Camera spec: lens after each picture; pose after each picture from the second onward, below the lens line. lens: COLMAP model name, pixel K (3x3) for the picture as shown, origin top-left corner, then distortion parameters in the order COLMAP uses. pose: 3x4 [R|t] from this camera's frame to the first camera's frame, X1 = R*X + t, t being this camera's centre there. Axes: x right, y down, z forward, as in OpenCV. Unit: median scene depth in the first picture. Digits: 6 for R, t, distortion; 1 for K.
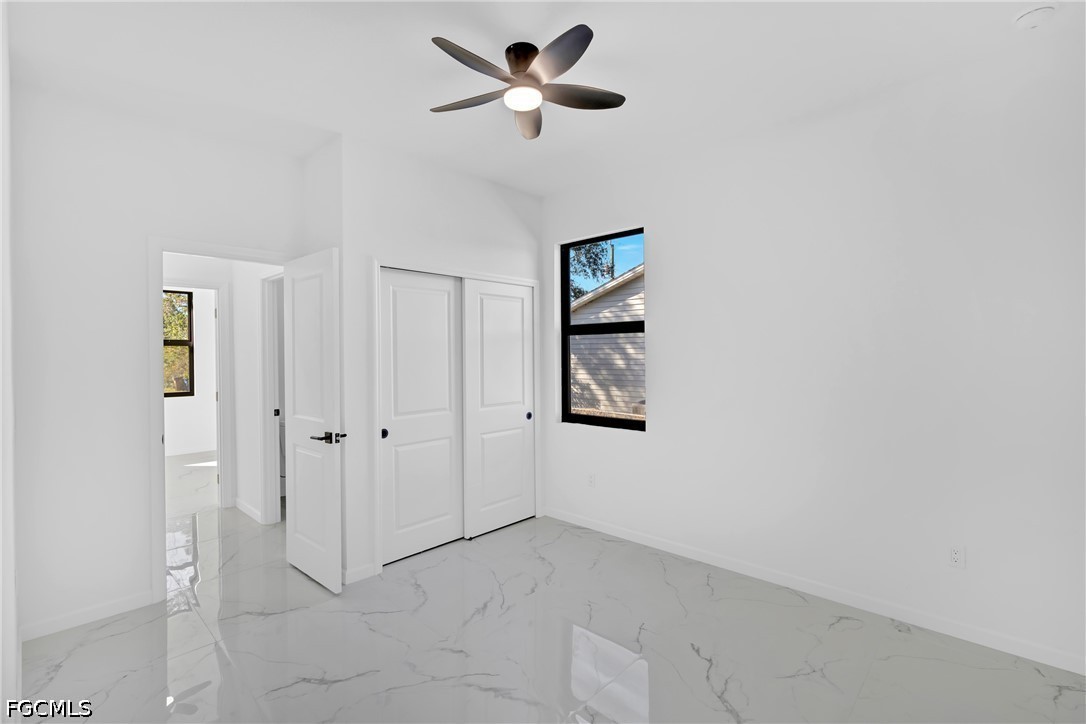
lens RADIAL K [[494.0, 0, 541.2], [0, 494.0, 358.2], [0, 0, 1]] dist [0.000400, 0.000438]
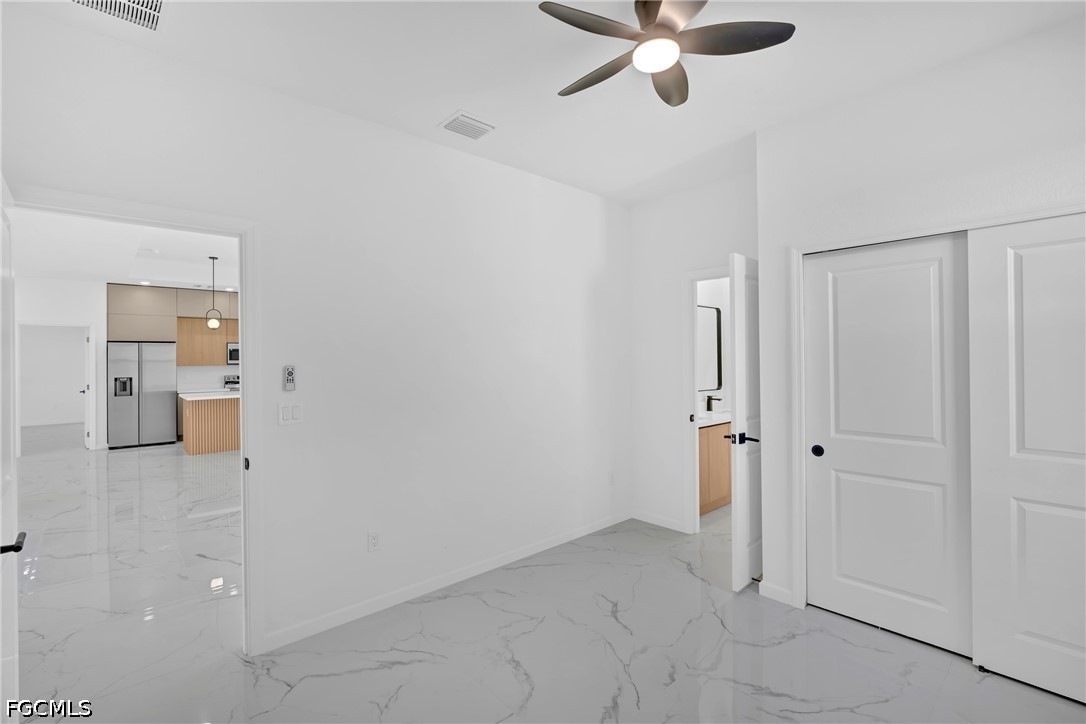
lens RADIAL K [[494.0, 0, 541.2], [0, 494.0, 358.2], [0, 0, 1]] dist [0.000400, 0.000438]
pose [[-0.080751, 0.001812, -0.996733, 0.532613], [-0.006138, 0.999978, 0.002315, -0.003733], [0.996715, 0.006305, -0.080738, 0.570504]]
